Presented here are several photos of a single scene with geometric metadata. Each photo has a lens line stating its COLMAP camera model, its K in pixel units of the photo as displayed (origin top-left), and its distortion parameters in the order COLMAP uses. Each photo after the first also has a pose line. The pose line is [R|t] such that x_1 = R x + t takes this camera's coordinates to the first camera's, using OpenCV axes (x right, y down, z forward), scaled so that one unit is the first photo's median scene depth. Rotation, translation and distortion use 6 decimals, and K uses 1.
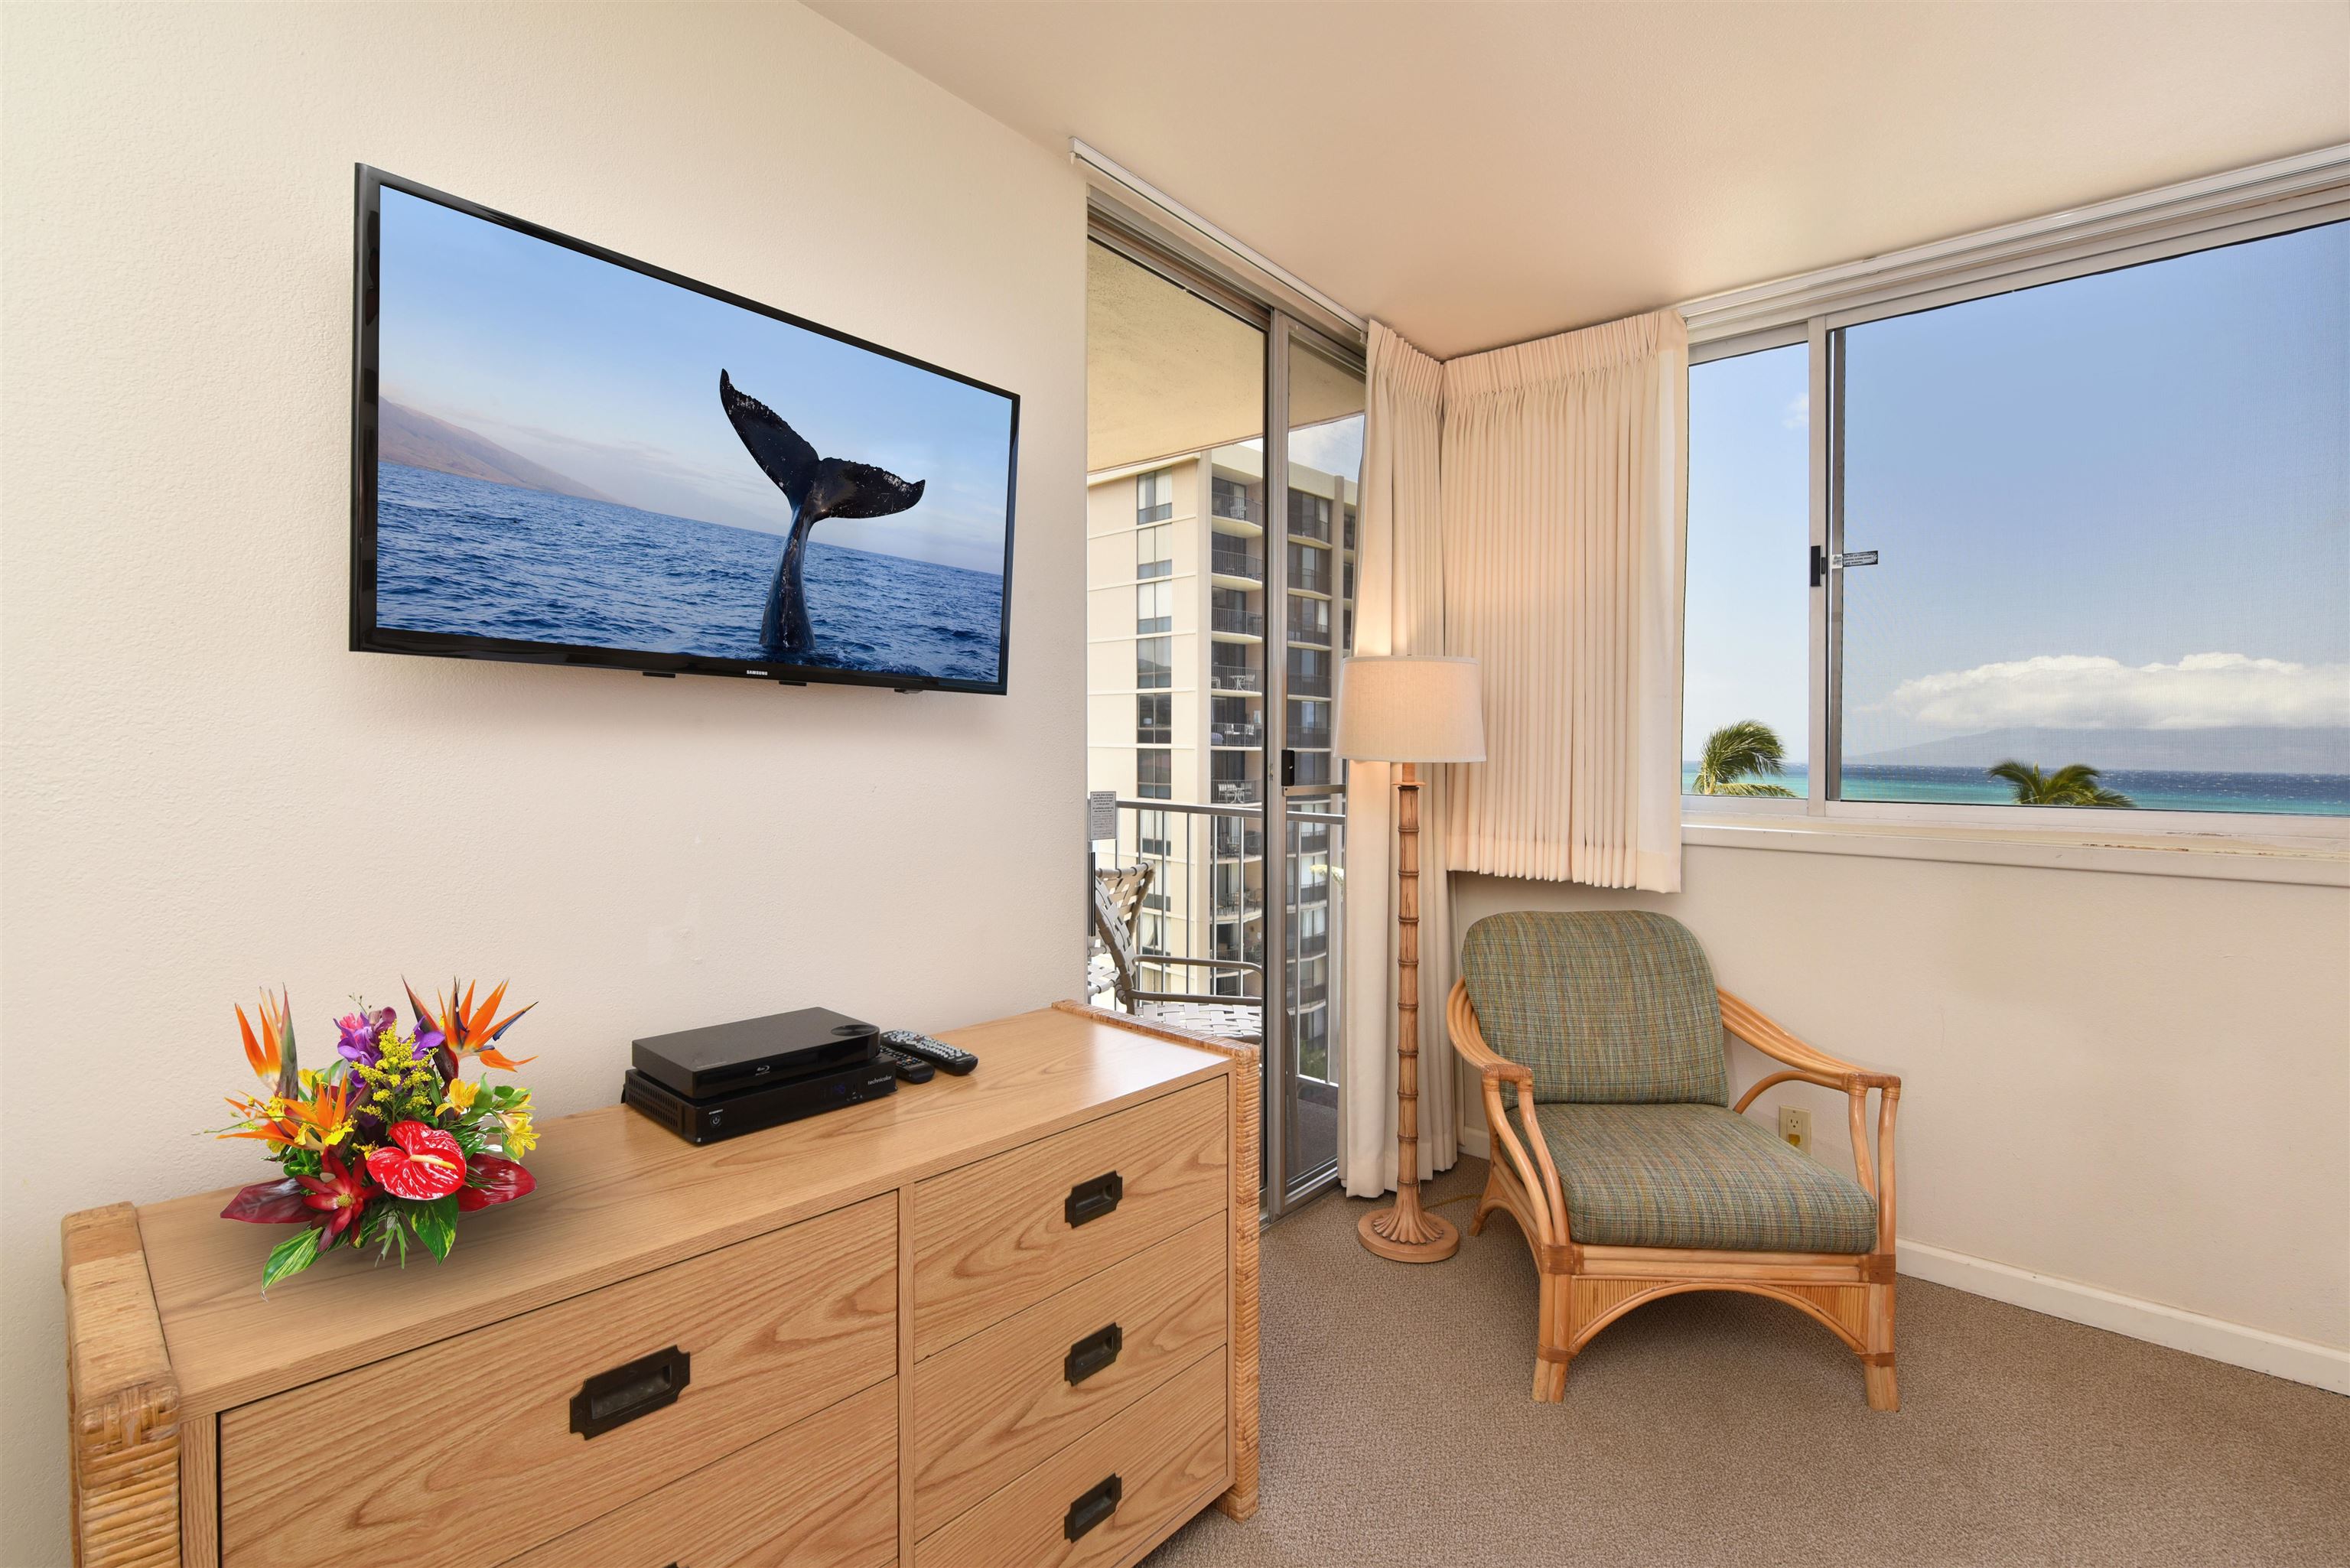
lens RADIAL K [[1041.2, 0, 1175.0], [0, 1041.2, 784.0], [0, 0, 1]] dist [0.001524, -0.000054]
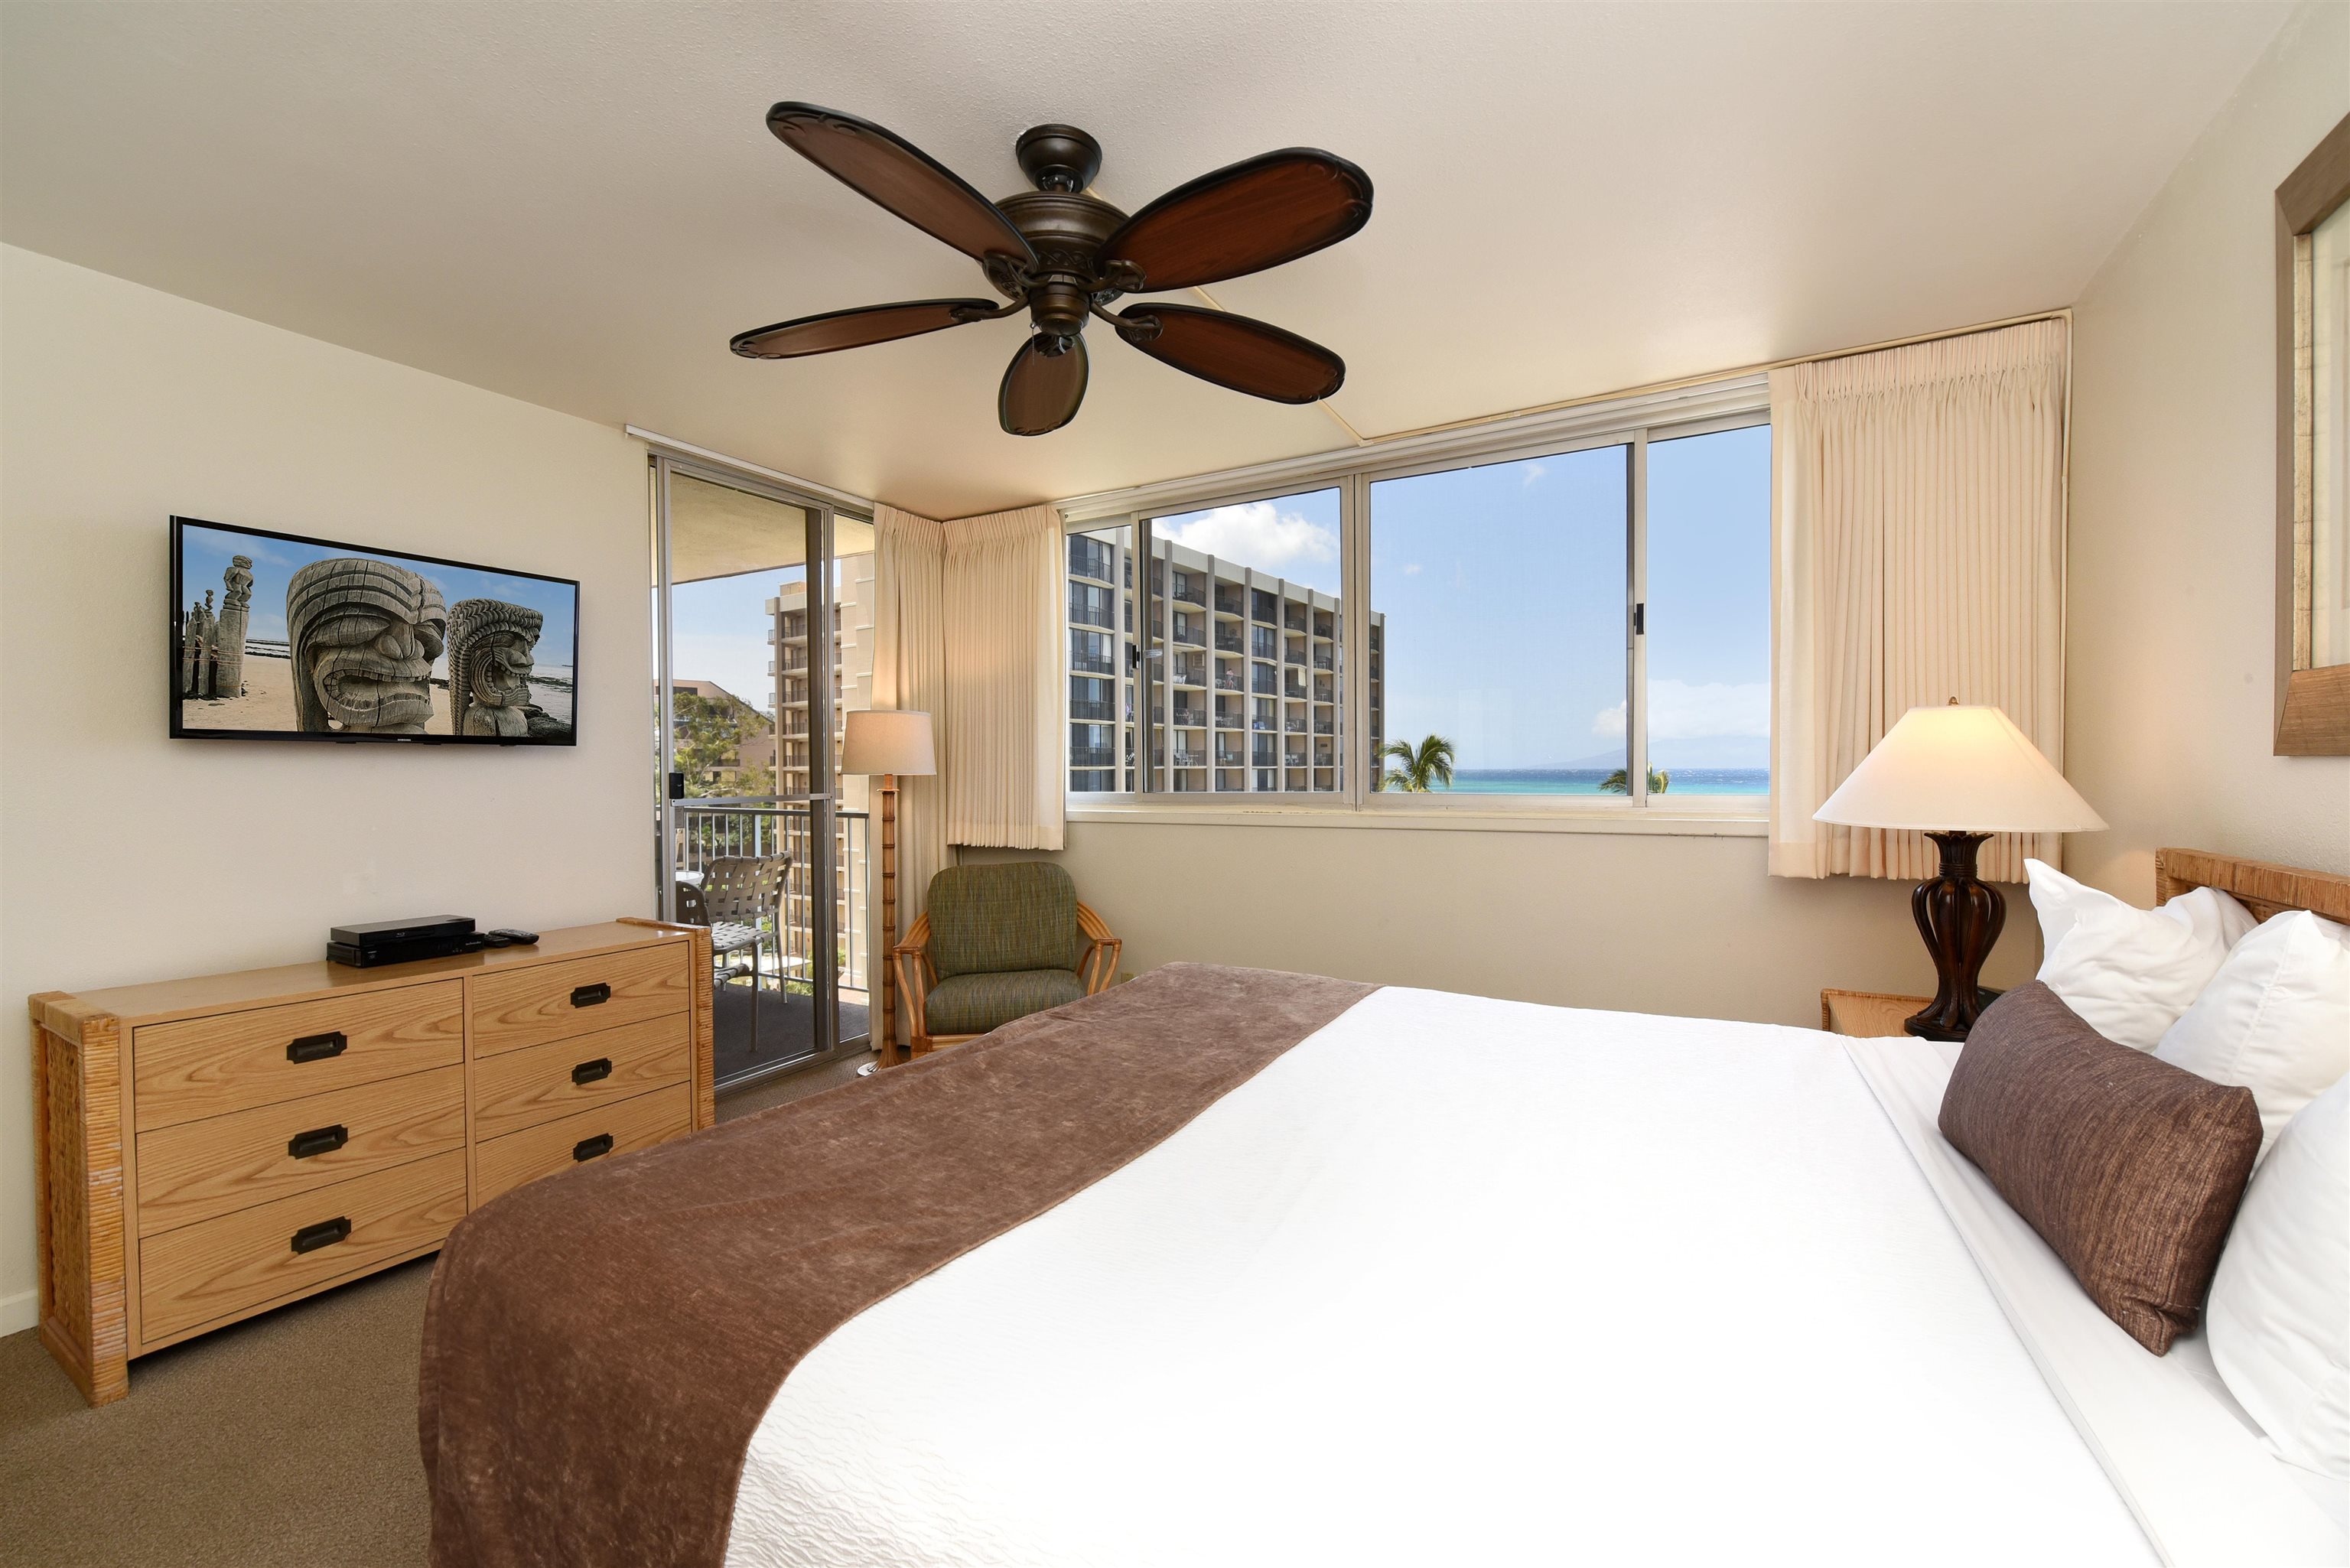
lens RADIAL K [[967.7, 0, 1173.0], [0, 967.7, 777.5], [0, 0, 1]] dist [-0.001083, -0.000286]
pose [[0.982890, -0.025339, 0.182442, 0.583988], [0.029567, 0.999353, -0.020491, 0.038180], [-0.181805, 0.025535, 0.983003, -0.889034]]
